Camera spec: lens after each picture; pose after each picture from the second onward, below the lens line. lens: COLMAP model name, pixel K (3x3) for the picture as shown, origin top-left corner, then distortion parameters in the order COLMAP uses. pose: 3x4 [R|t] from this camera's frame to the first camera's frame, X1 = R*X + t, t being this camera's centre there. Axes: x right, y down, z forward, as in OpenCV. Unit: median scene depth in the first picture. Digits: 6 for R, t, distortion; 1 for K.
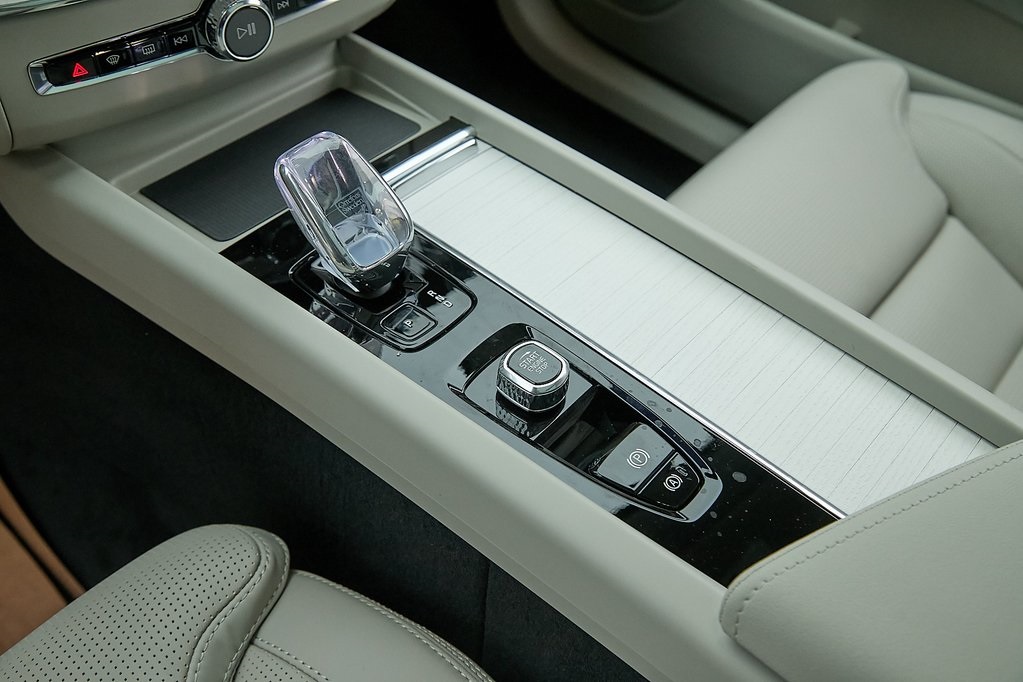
lens RADIAL K [[938.9, 0, 501.7], [0, 938.9, 343.8], [0, 0, 1]] dist [-0.013533, 0.000000]
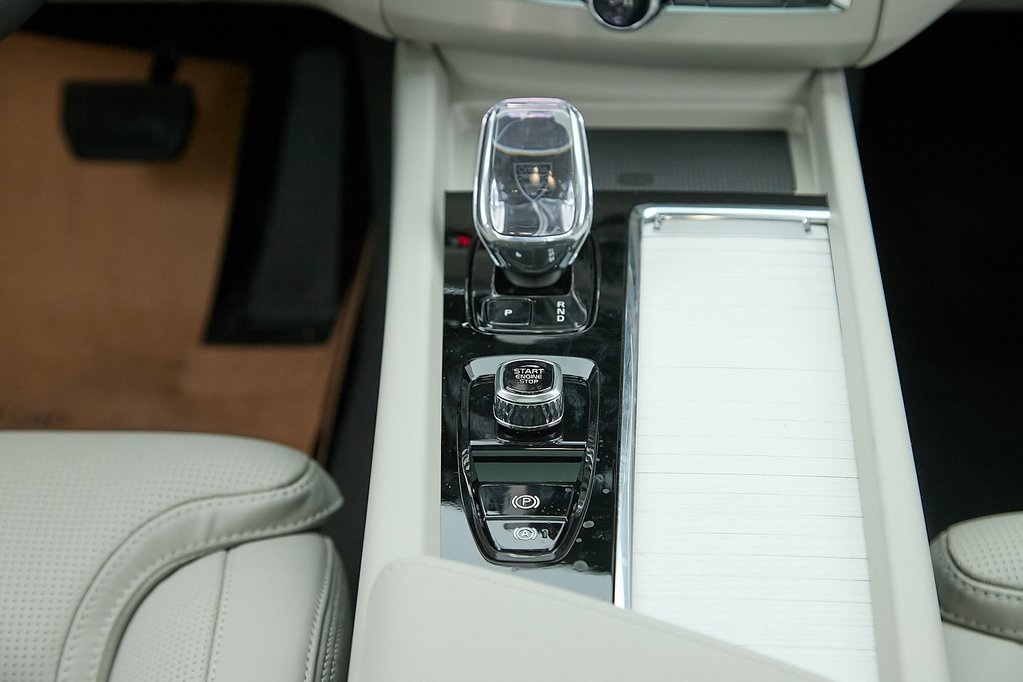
lens RADIAL K [[2075.2, 0, 501.5], [0, 2075.2, 348.1], [0, 0, 1]] dist [-0.022407, 0.000000]
pose [[0.626403, 0.387991, -0.676079, 0.974208], [-0.539832, 0.841597, -0.017188, 0.035217], [0.562317, 0.375735, 0.736629, -0.340016]]
